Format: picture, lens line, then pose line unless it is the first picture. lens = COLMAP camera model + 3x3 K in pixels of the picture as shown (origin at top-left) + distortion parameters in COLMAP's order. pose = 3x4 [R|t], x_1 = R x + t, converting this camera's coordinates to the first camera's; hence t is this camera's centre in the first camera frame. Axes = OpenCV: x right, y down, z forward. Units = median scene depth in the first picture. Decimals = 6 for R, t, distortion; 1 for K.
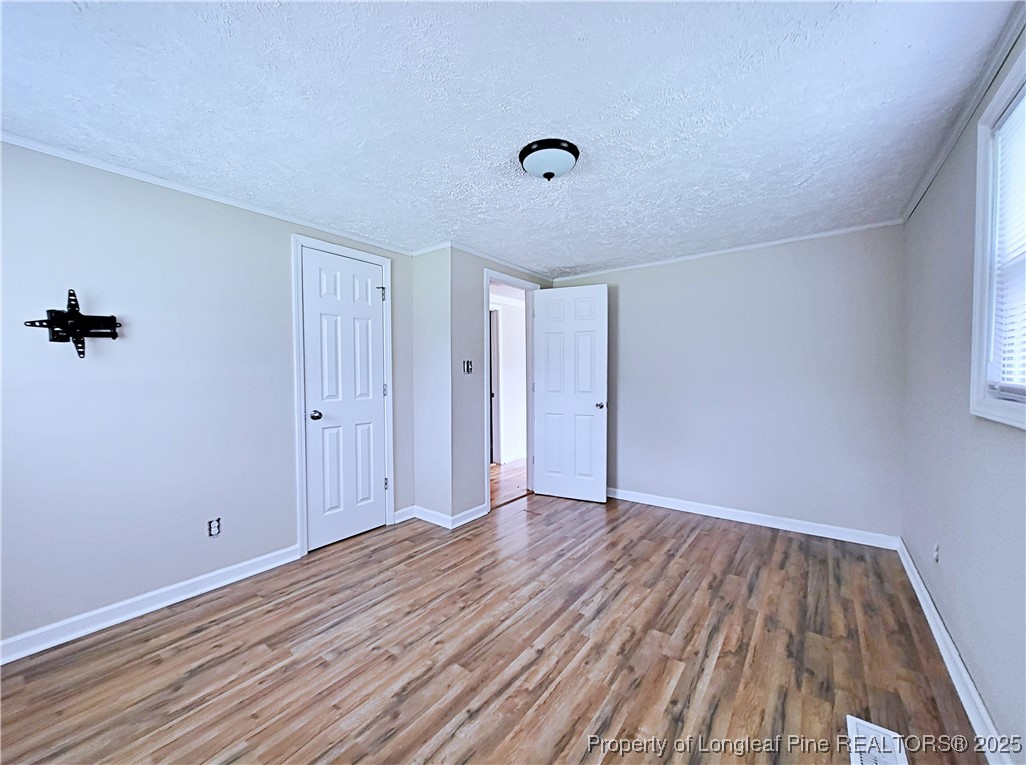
lens RADIAL K [[406.0, 0, 511.9], [0, 406.0, 378.1], [0, 0, 1]] dist [0.001315, 0.000095]
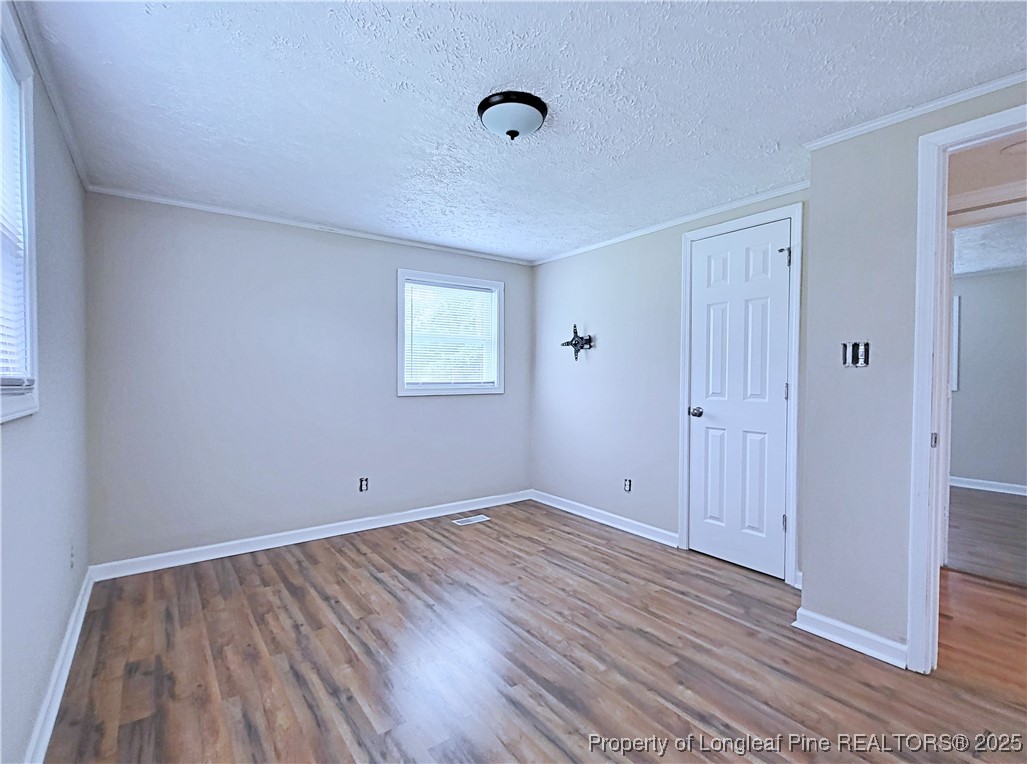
lens RADIAL K [[483.0, 0, 505.1], [0, 483.0, 375.9], [0, 0, 1]] dist [0.001345, -0.000890]
pose [[-0.288216, 0.004795, -0.957554, 0.992607], [-0.014704, 0.999847, 0.009432, 0.001899], [0.957453, 0.016798, -0.288101, 1.189078]]
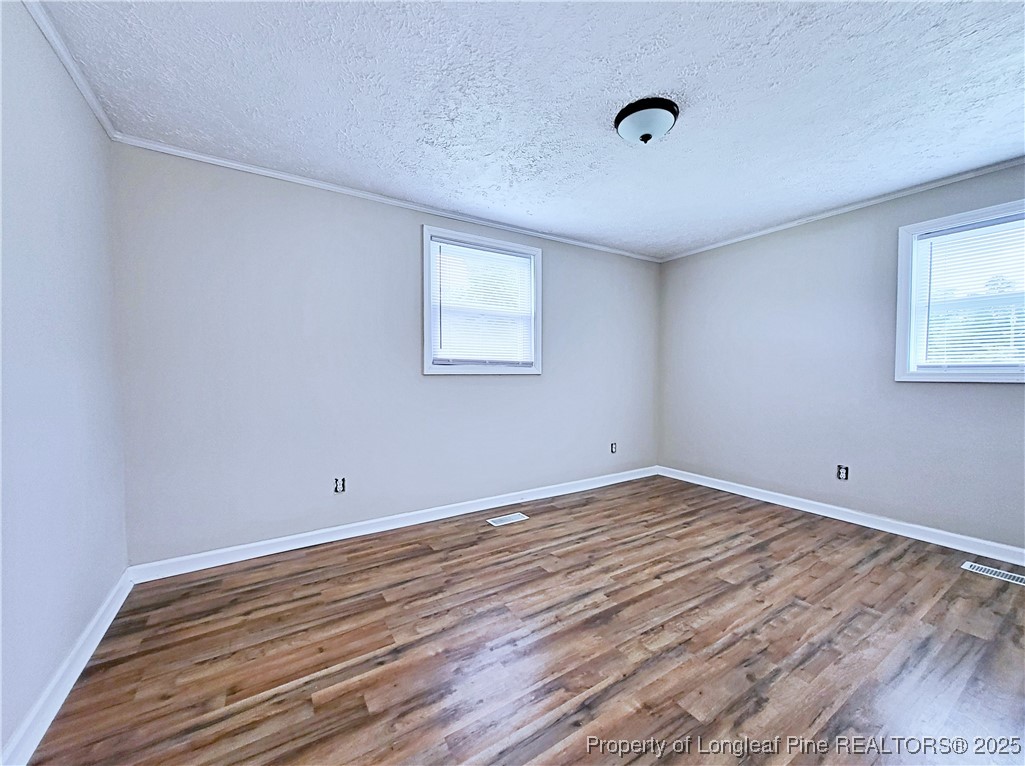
lens RADIAL K [[405.6, 0, 521.4], [0, 405.6, 379.9], [0, 0, 1]] dist [0.001315, 0.000095]
pose [[-0.944550, 0.000061, 0.328369, 0.046626], [0.010689, 0.999476, 0.030560, 0.046777], [-0.328195, 0.032376, -0.944055, 1.873060]]
